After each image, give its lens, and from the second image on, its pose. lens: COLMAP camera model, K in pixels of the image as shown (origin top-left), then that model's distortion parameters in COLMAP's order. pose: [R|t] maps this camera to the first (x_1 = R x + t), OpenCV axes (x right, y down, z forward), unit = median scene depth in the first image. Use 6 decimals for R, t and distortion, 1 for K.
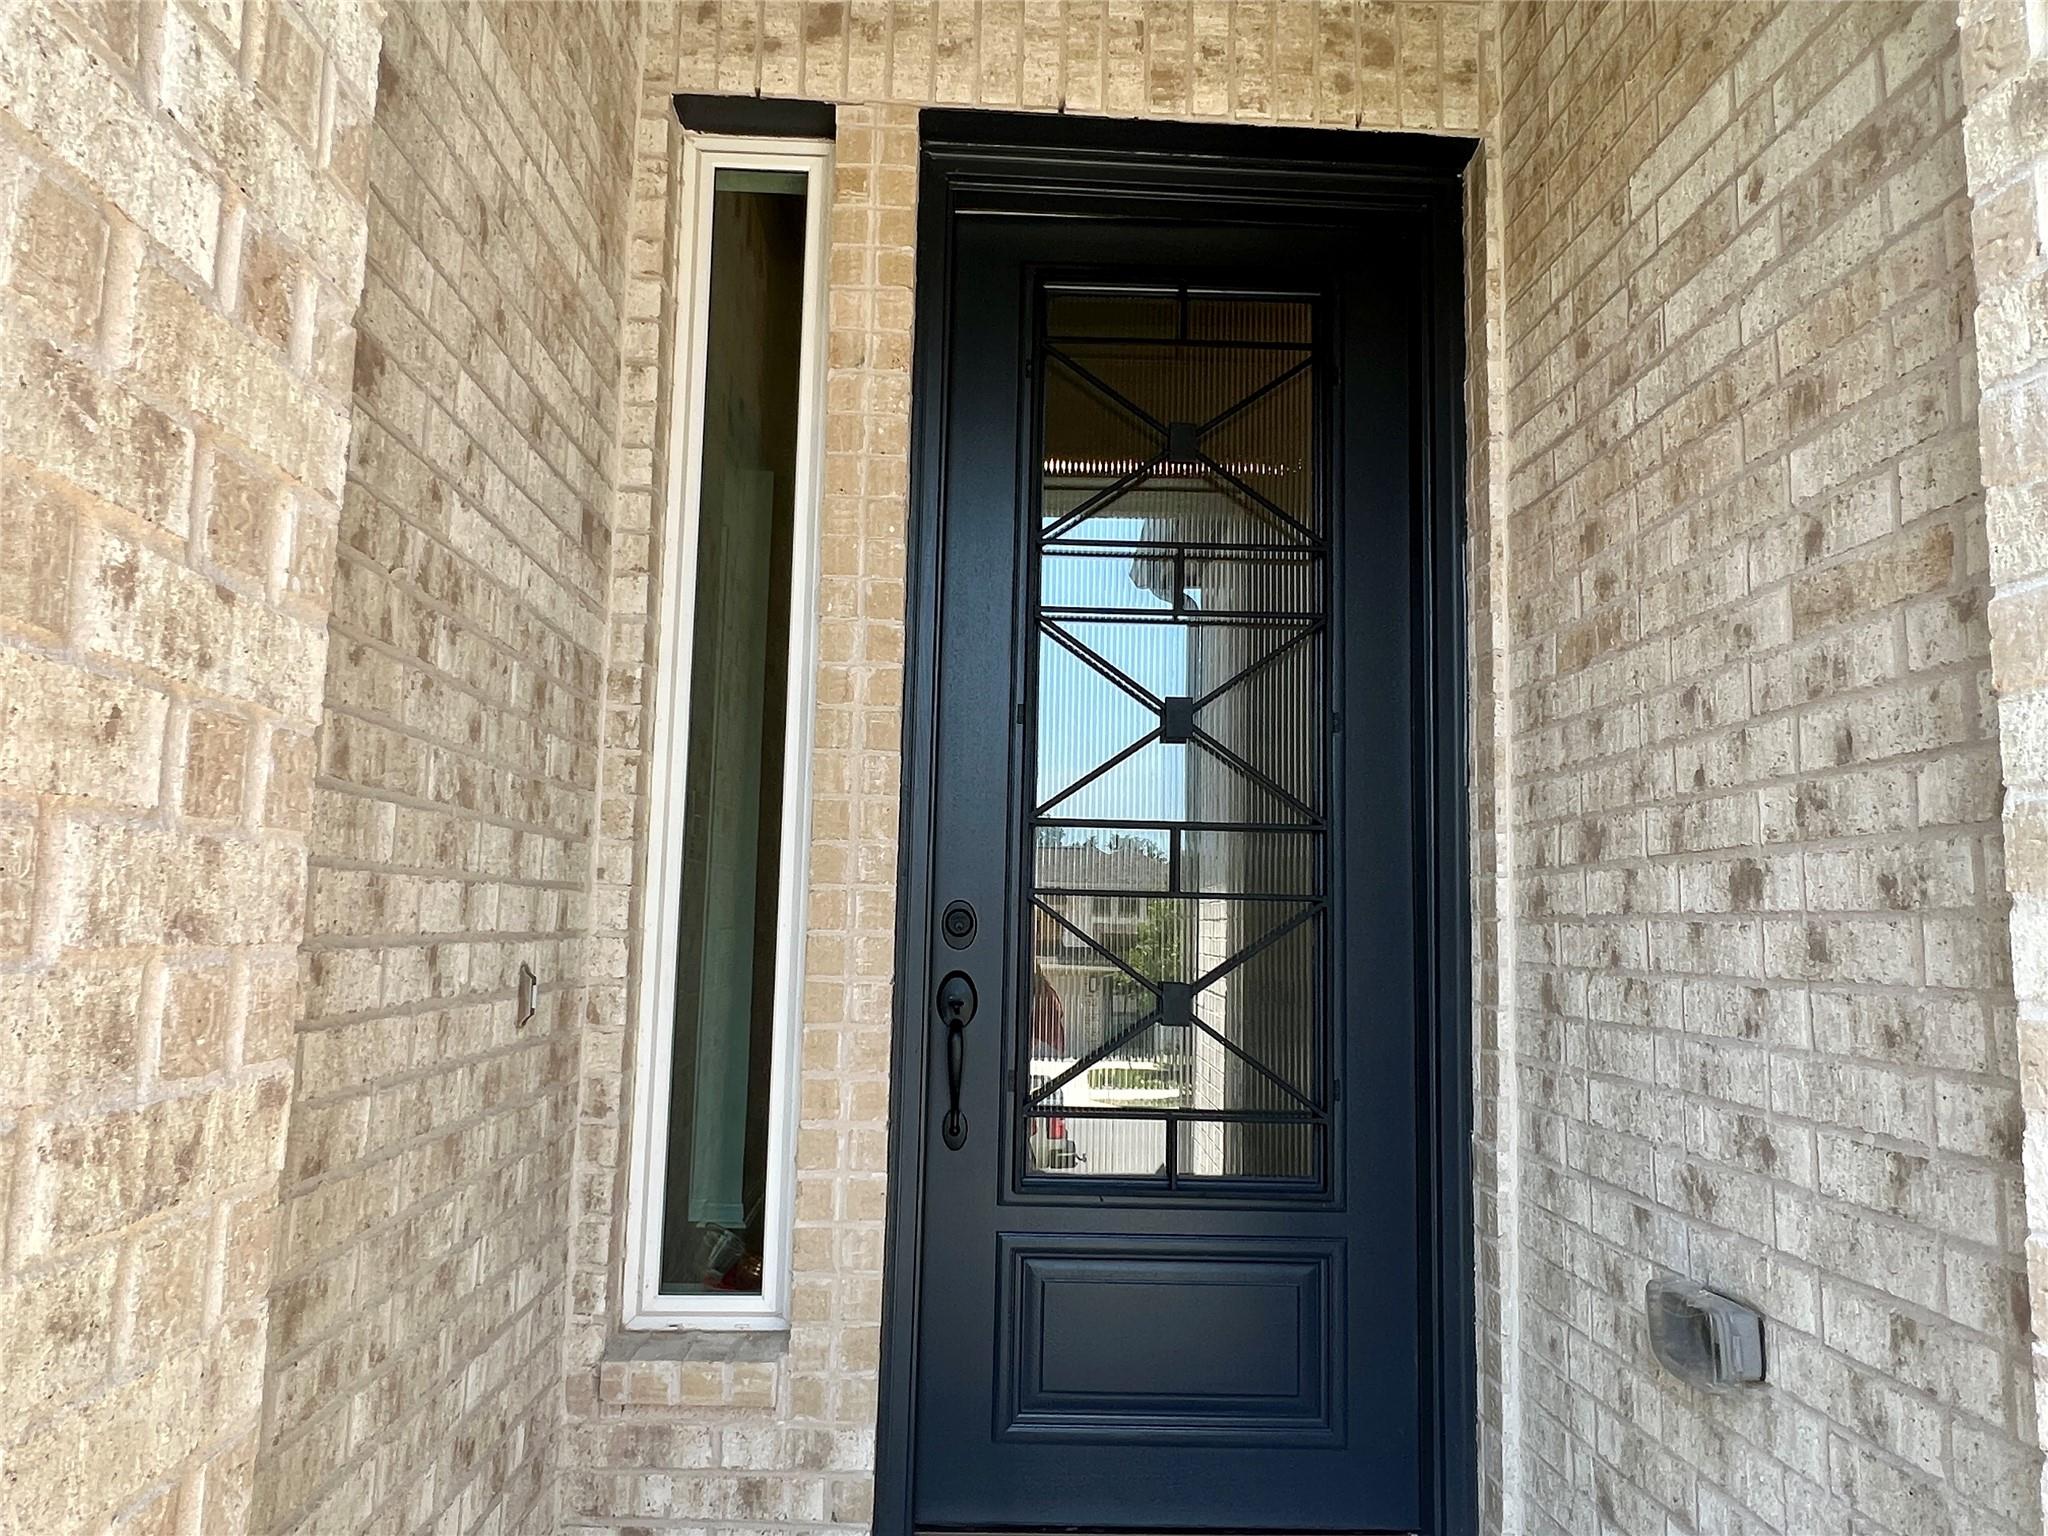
lens RADIAL K [[1440.2, 0, 1031.6], [0, 1440.2, 759.5], [0, 0, 1]] dist [-0.006732, -0.001371]
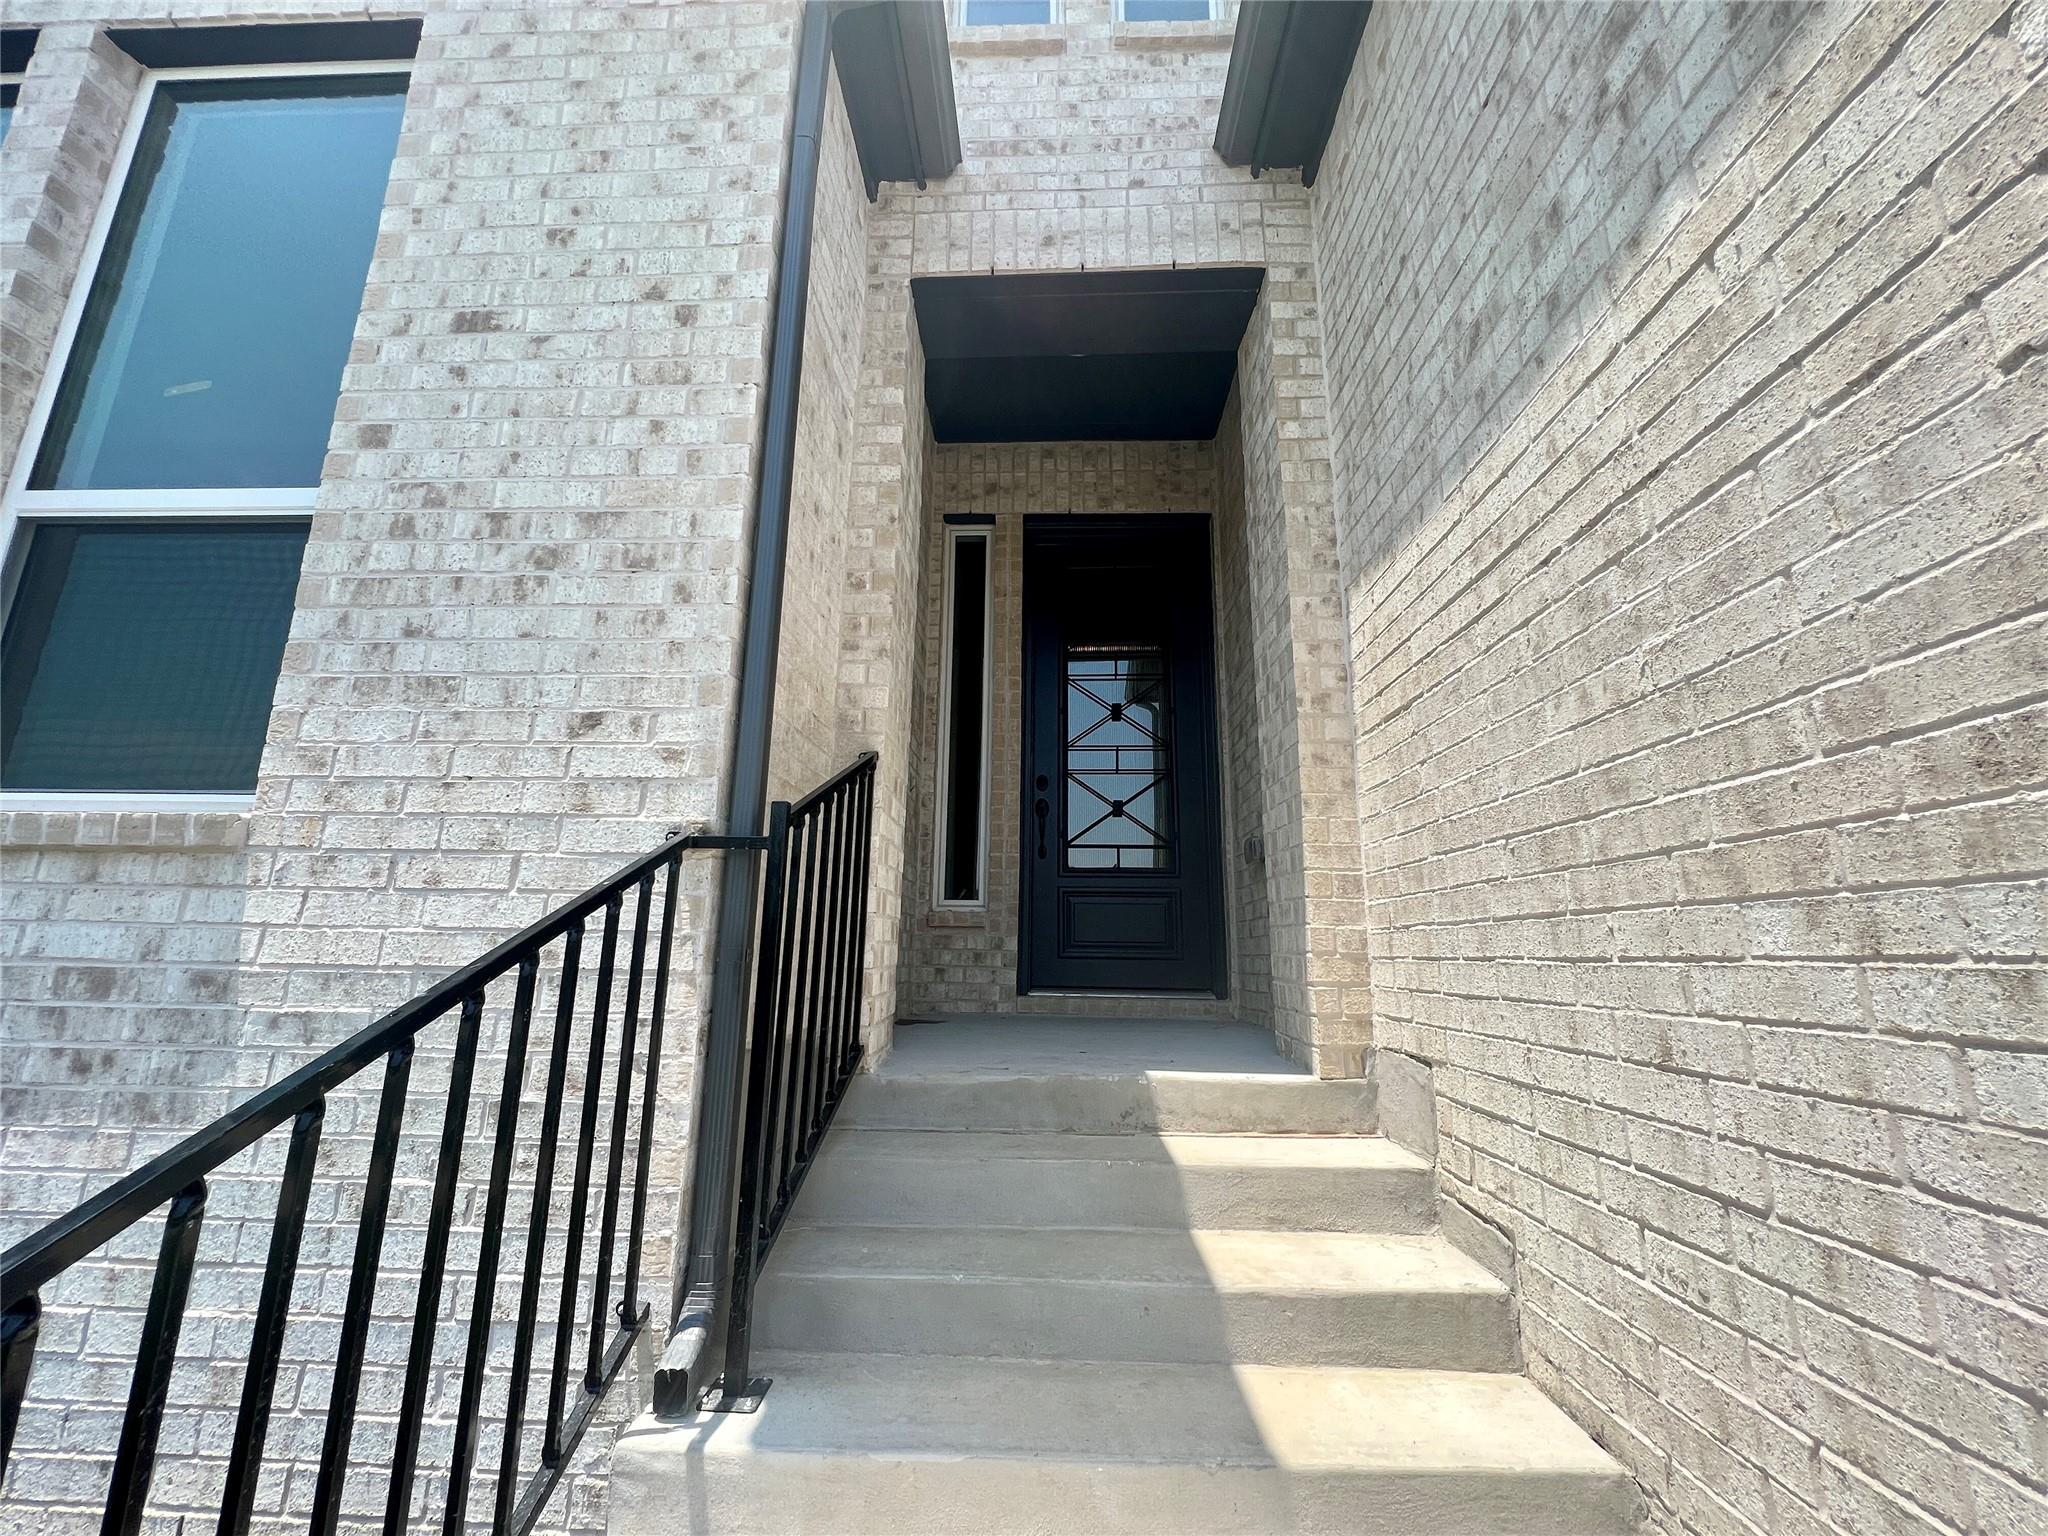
lens RADIAL K [[832.3, 0, 1028.6], [0, 832.3, 755.8], [0, 0, 1]] dist [0.002093, 0.000408]
pose [[0.996772, -0.030551, -0.074241, 0.049384], [0.021759, 0.992956, -0.116468, 0.261188], [0.077276, 0.114477, 0.990416, -0.686914]]
